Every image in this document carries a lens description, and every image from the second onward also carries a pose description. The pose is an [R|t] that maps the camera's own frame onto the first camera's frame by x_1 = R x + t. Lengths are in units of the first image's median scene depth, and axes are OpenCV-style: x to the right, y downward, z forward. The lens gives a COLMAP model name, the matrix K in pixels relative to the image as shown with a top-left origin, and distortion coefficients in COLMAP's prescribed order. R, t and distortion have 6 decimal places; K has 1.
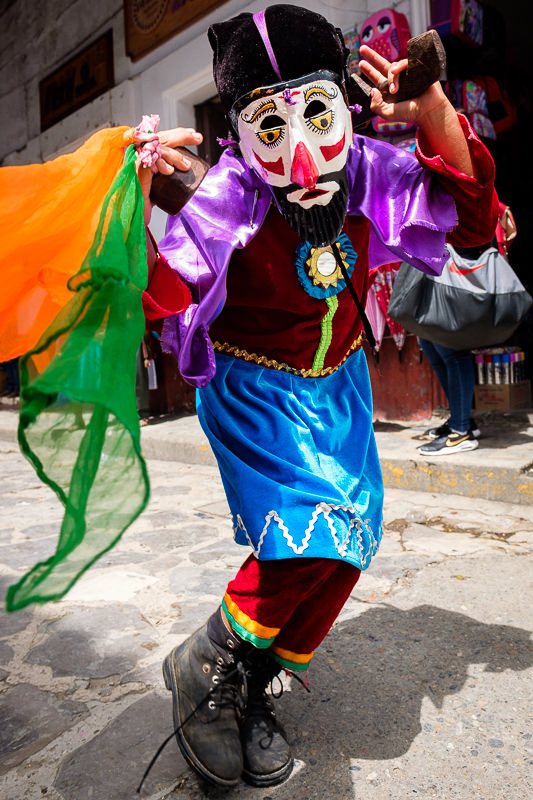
lens RADIAL K [[561.2, 0, 266.0], [0, 561.2, 398.8], [0, 0, 1]] dist [-0.010341, -0.002123]
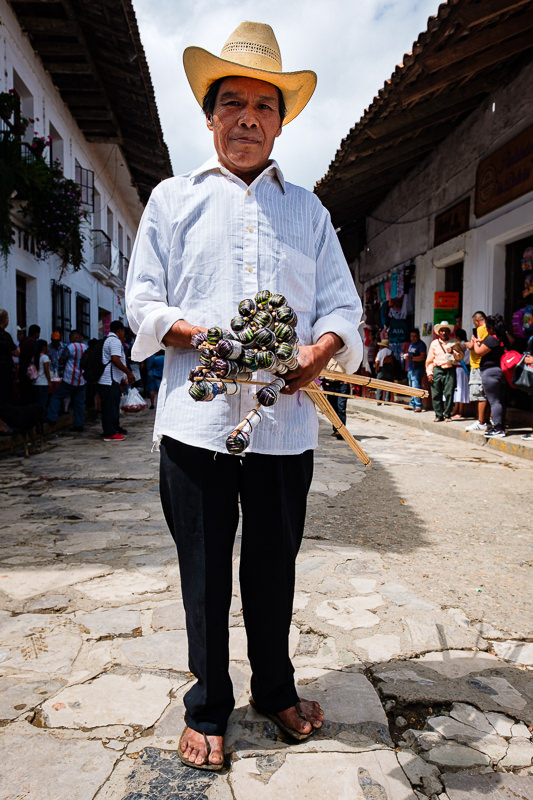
lens RADIAL K [[561.2, 0, 266.3], [0, 561.2, 399.2], [0, 0, 1]] dist [-0.010341, -0.002123]
pose [[0.738748, 0.088432, -0.668155, 0.438432], [-0.087096, 0.995568, 0.035468, -0.031860], [0.668330, 0.031992, 0.743176, -0.649377]]
